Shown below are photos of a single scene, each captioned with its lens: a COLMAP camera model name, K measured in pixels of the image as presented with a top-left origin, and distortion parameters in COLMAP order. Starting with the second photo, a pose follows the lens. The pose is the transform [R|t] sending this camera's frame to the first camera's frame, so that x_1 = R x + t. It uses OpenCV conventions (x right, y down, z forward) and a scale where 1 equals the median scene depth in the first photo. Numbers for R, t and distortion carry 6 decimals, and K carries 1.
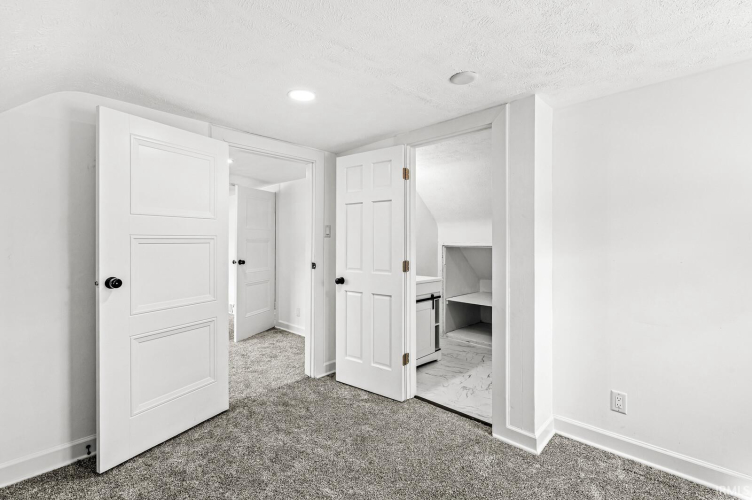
lens RADIAL K [[326.9, 0, 376.5], [0, 326.9, 243.9], [0, 0, 1]] dist [0.000273, -0.000182]
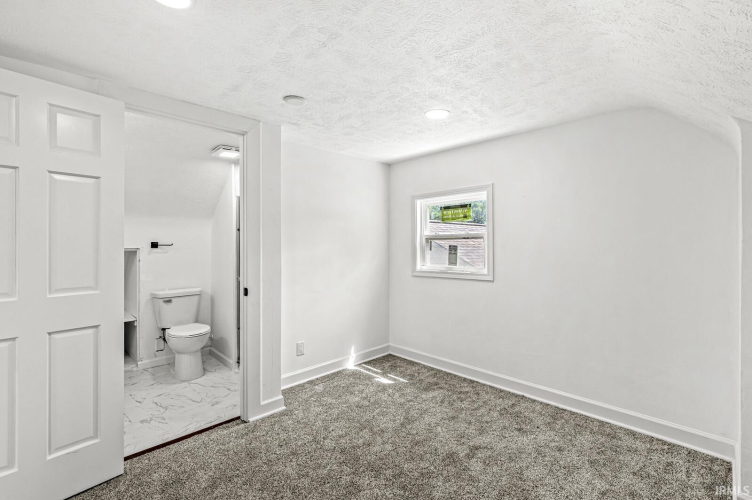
lens RADIAL K [[326.9, 0, 376.5], [0, 326.9, 243.9], [0, 0, 1]] dist [0.000273, -0.000182]
pose [[0.068898, -0.001764, 0.997622, -0.634293], [0.002561, 0.999995, 0.001592, -0.002231], [-0.997620, 0.002446, 0.068902, 0.461163]]
